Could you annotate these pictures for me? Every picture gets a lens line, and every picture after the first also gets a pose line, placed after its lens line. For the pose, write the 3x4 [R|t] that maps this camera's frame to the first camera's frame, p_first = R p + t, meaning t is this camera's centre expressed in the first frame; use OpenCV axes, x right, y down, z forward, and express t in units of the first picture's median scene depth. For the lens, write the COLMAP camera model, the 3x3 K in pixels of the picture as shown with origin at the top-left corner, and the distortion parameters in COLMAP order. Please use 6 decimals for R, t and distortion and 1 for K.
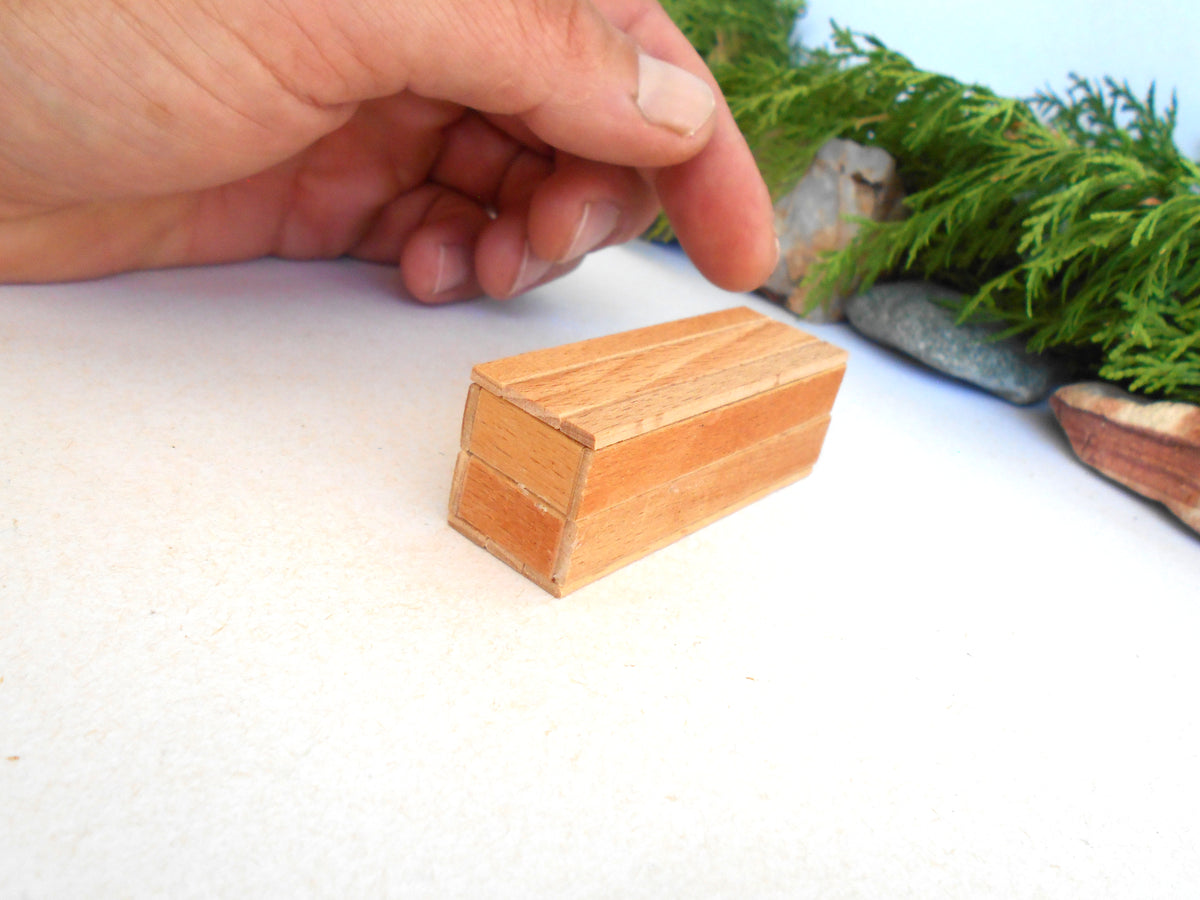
lens RADIAL K [[1042.1, 0, 601.2], [0, 1042.1, 445.6], [0, 0, 1]] dist [-0.015111, 0.016645]
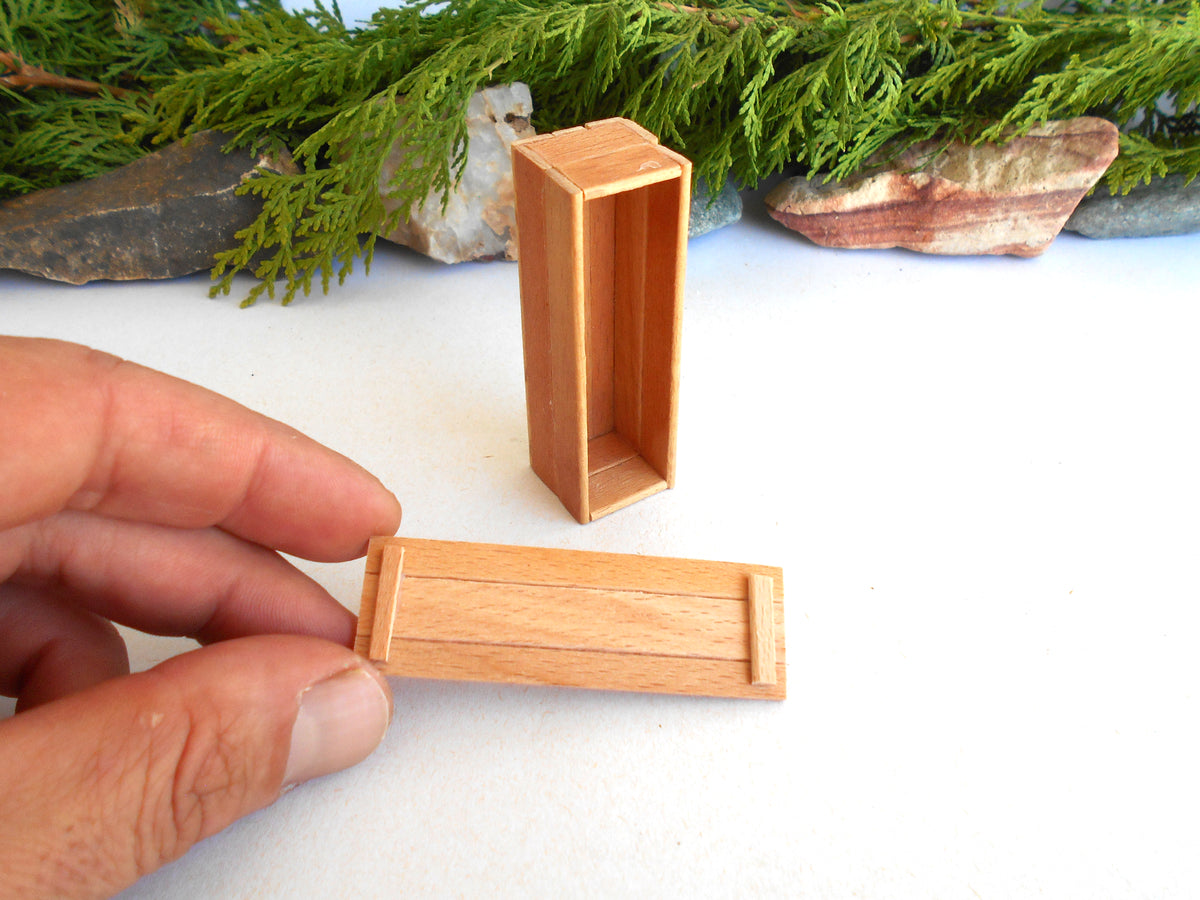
lens RADIAL K [[1042.1, 0, 602.2], [0, 1042.1, 444.3], [0, 0, 1]] dist [-0.015111, 0.016645]
pose [[0.583449, -0.675076, 0.451508, -0.399147], [0.490576, 0.736005, 0.466510, -0.493559], [-0.647242, -0.050686, 0.760598, 0.183836]]
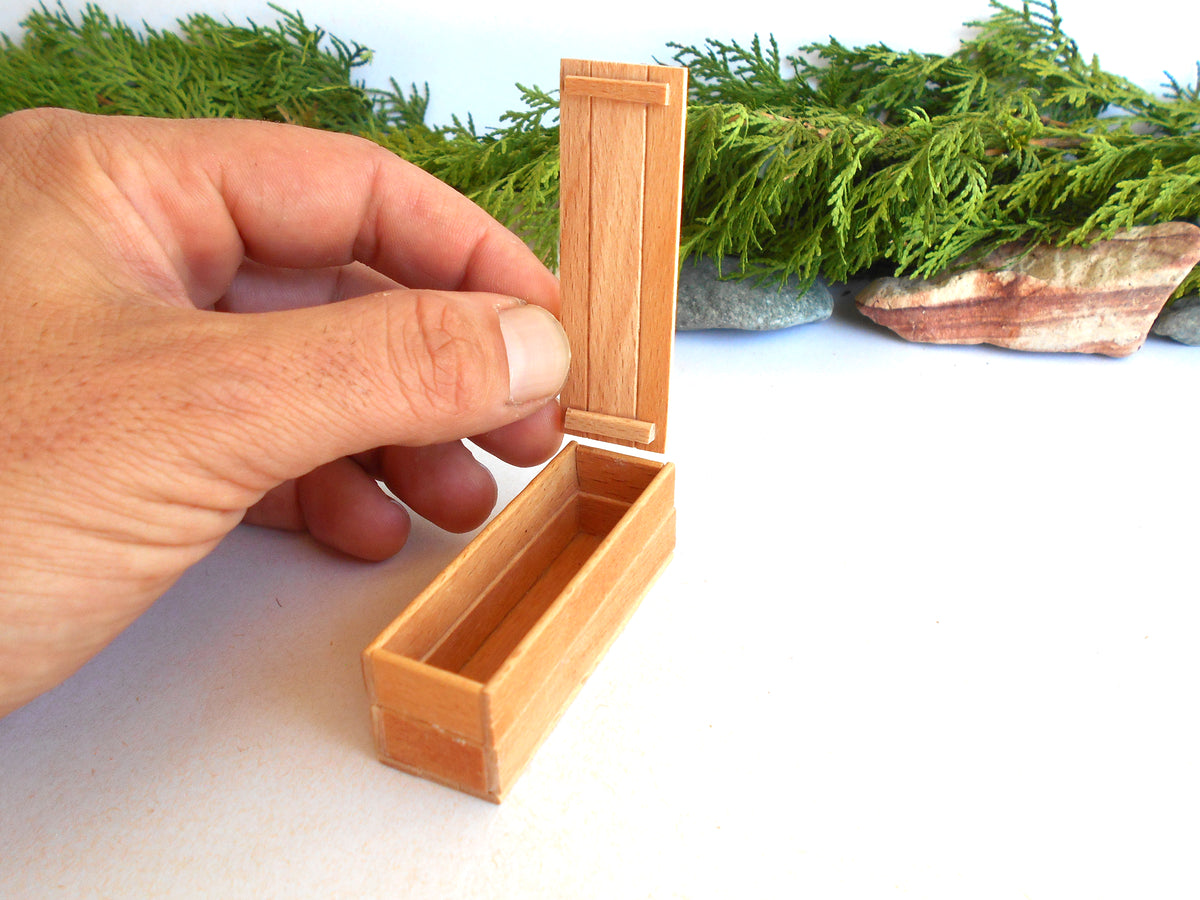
lens RADIAL K [[1042.1, 0, 603.0], [0, 1042.1, 444.3], [0, 0, 1]] dist [-0.015111, 0.016645]
pose [[0.671412, -0.554446, 0.491727, -0.477653], [0.485968, 0.830343, 0.272702, -0.393712], [-0.559501, 0.055868, 0.826945, 0.130576]]
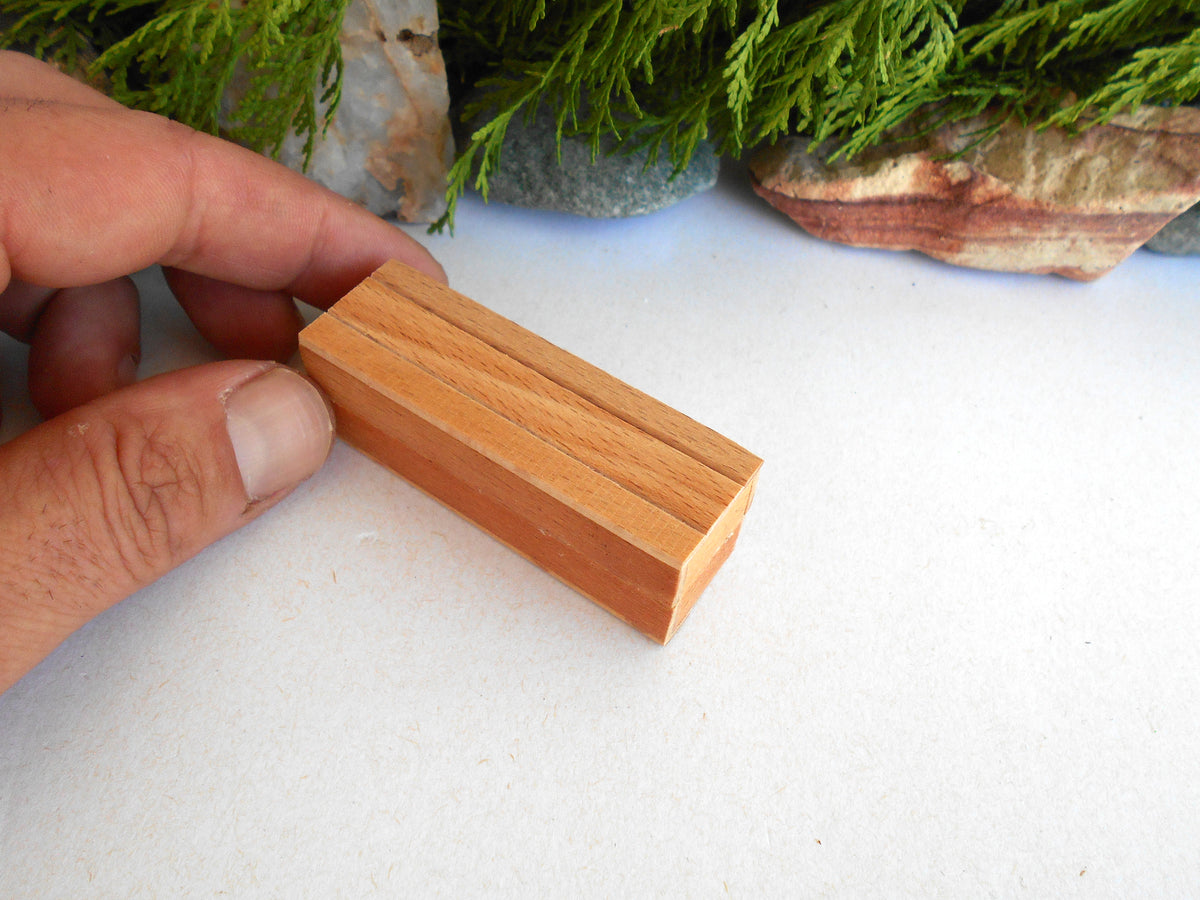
lens RADIAL K [[1042.1, 0, 602.5], [0, 1042.1, 445.6], [0, 0, 1]] dist [-0.015111, 0.016645]
pose [[0.628396, -0.704866, 0.329063, -0.110014], [0.414084, 0.661206, 0.625573, -0.506309], [-0.658523, -0.256848, 0.707373, 0.369364]]
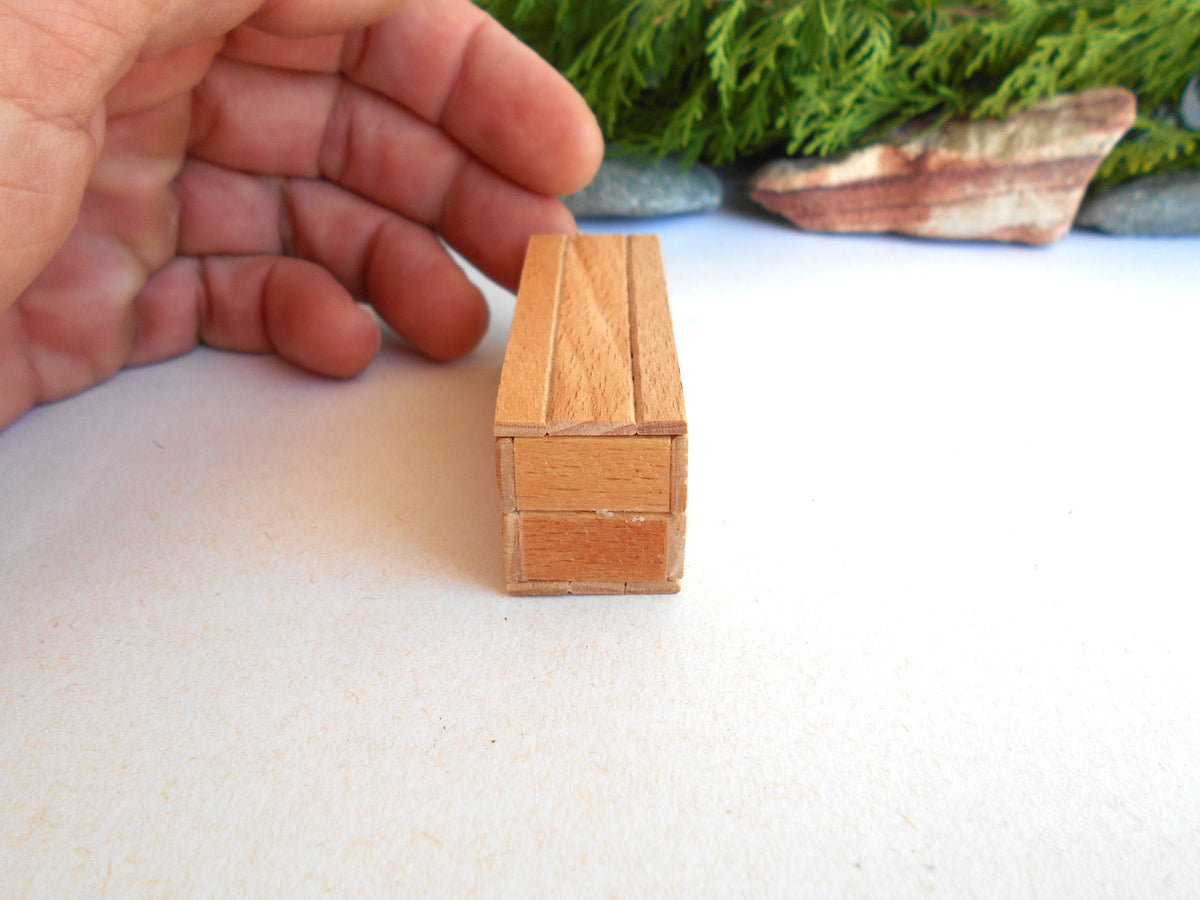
lens RADIAL K [[1042.1, 0, 605.9], [0, 1042.1, 445.0], [0, 0, 1]] dist [-0.015111, 0.016645]
pose [[0.640632, -0.552906, 0.532809, -0.388881], [0.468233, 0.831255, 0.299622, -0.219083], [-0.608563, 0.057531, 0.791418, 0.227124]]
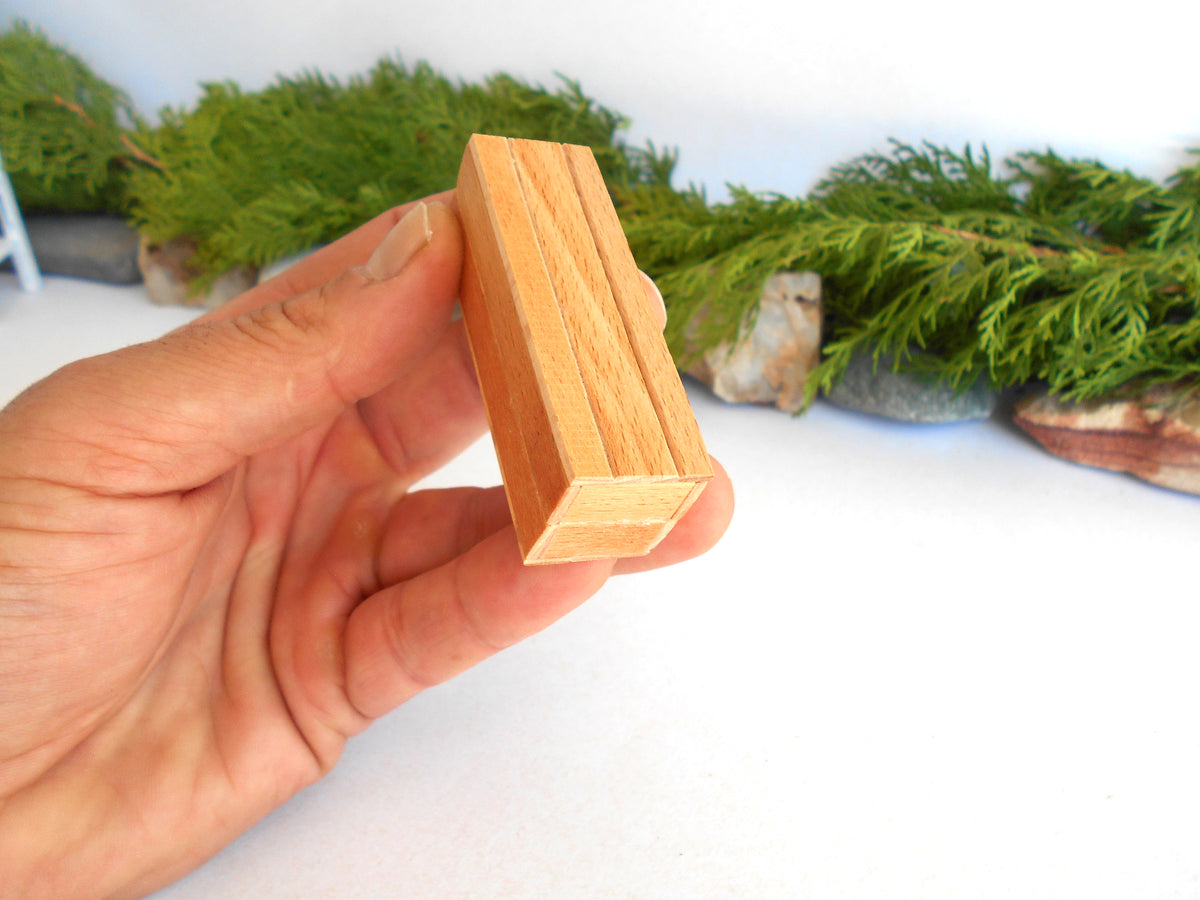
lens RADIAL K [[1042.1, 0, 605.1], [0, 1042.1, 444.6], [0, 0, 1]] dist [-0.015111, 0.016645]
pose [[0.861700, -0.449366, 0.235679, -0.353339], [0.411598, 0.890638, 0.193263, -0.480229], [-0.296750, -0.069530, 0.952420, -0.134961]]
